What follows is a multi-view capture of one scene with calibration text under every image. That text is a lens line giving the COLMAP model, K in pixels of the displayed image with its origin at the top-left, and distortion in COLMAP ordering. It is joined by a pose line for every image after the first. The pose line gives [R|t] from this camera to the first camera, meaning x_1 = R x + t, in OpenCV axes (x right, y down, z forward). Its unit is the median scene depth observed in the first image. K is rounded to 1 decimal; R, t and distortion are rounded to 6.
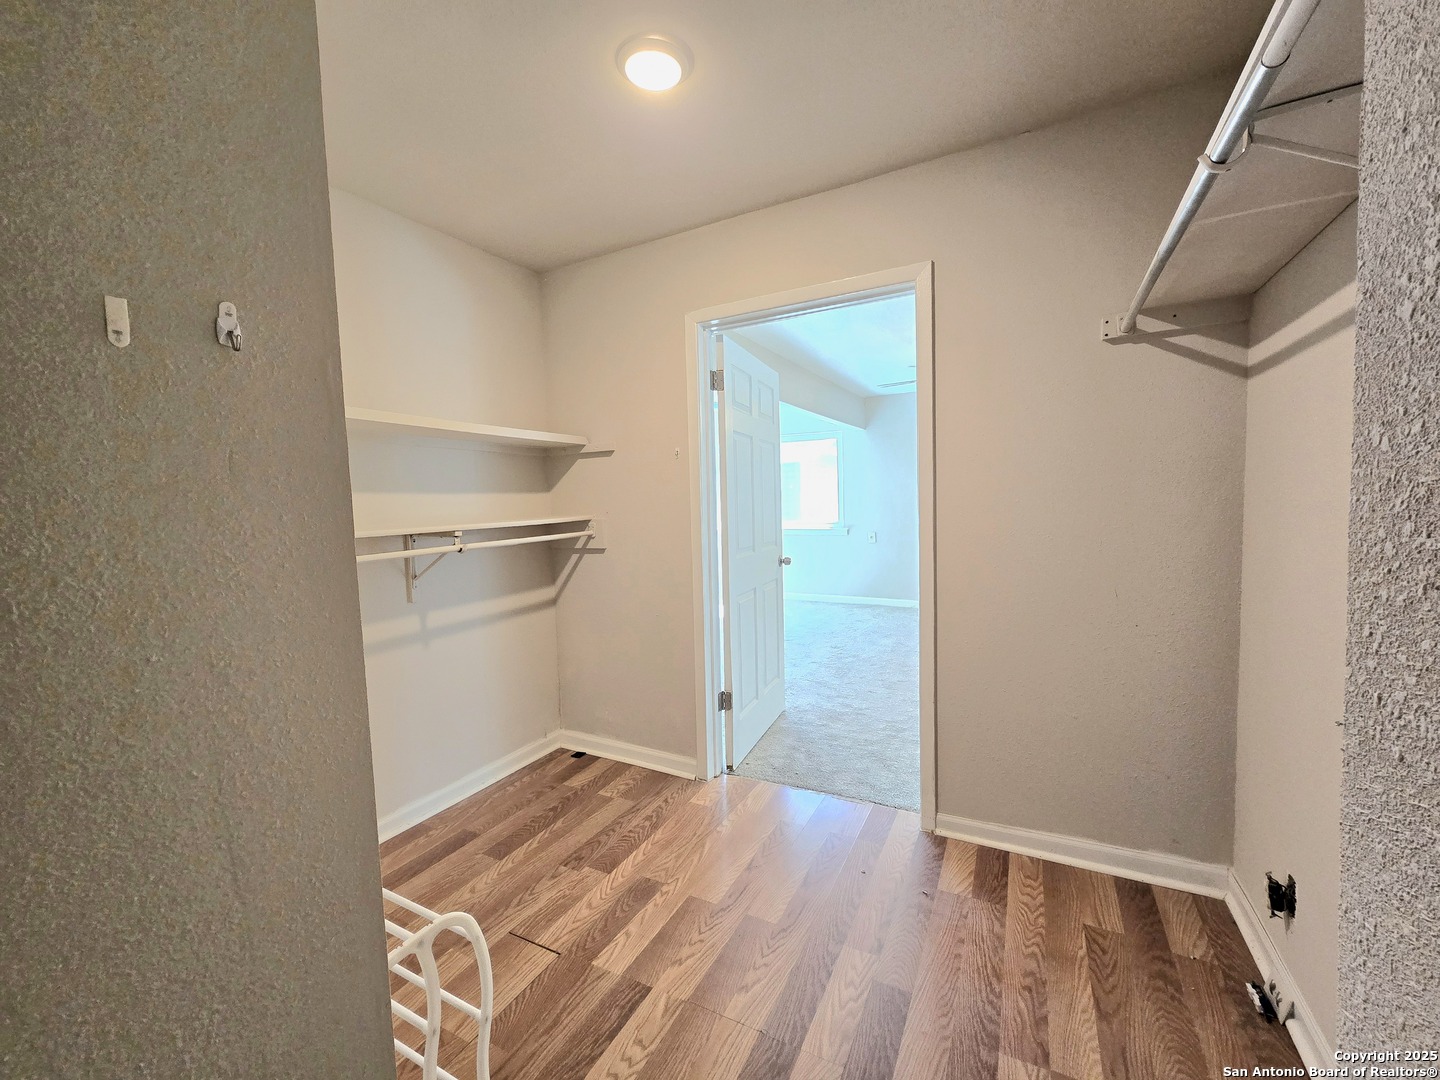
lens RADIAL K [[590.5, 0, 717.1], [0, 590.5, 536.1], [0, 0, 1]] dist [-0.002646, -0.000231]
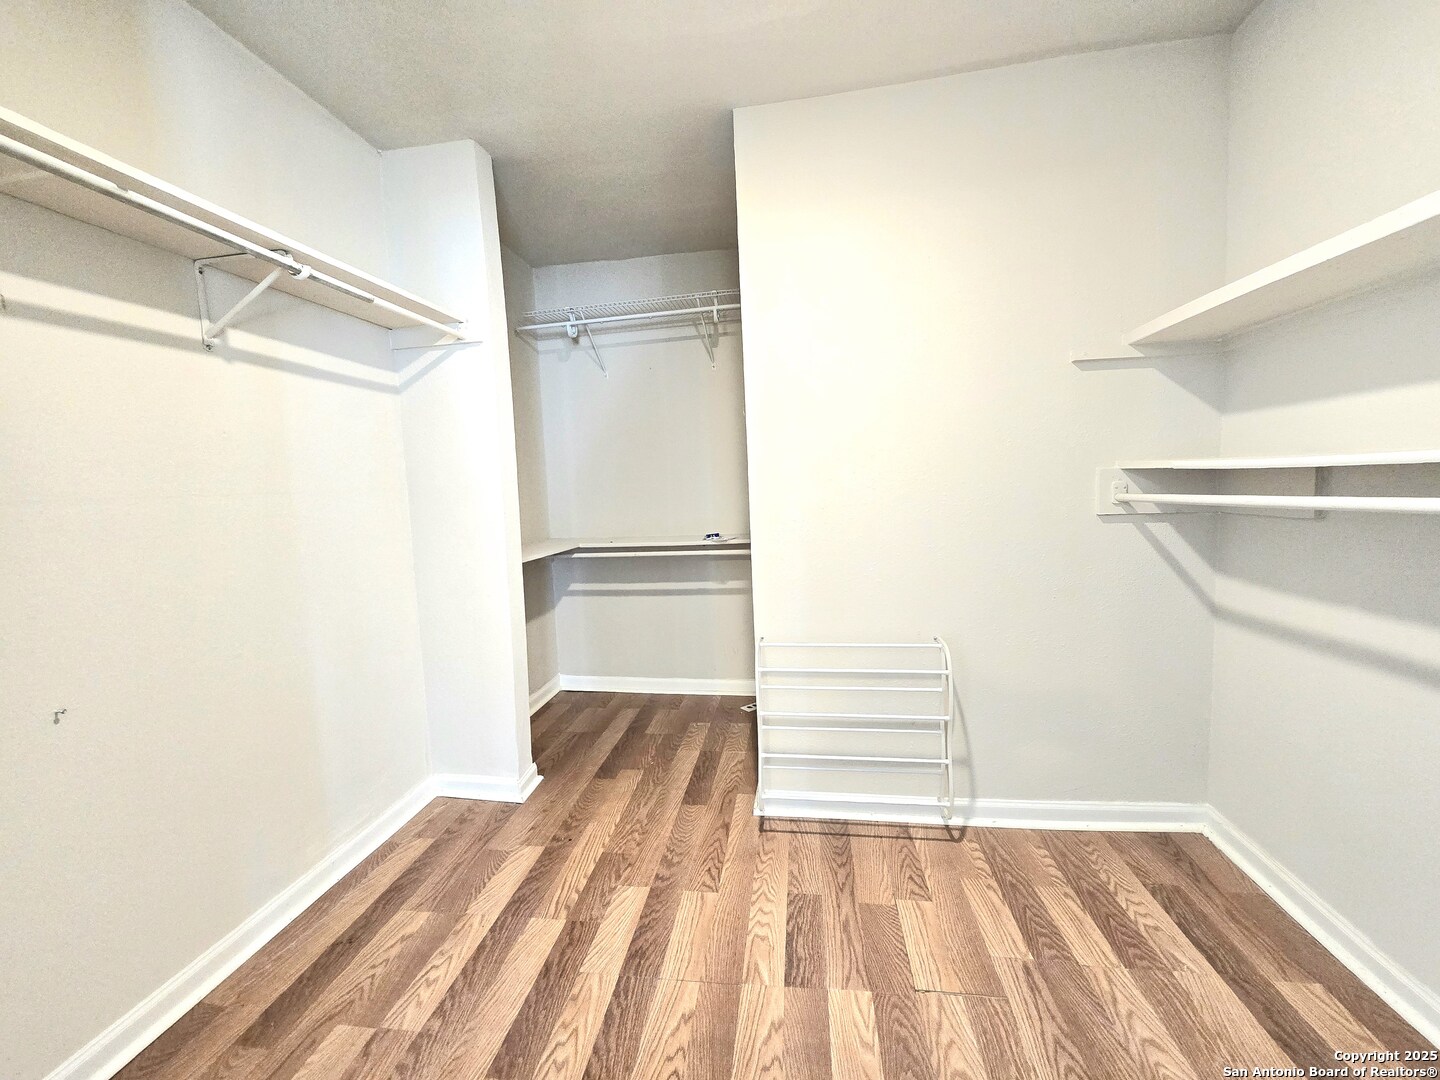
lens RADIAL K [[590.5, 0, 717.1], [0, 590.5, 536.1], [0, 0, 1]] dist [-0.002646, -0.000231]
pose [[-0.937762, 0.098443, -0.333033, 0.224403], [0.048424, 0.986679, 0.155303, -0.065167], [0.343885, 0.129510, -0.930038, 1.732636]]
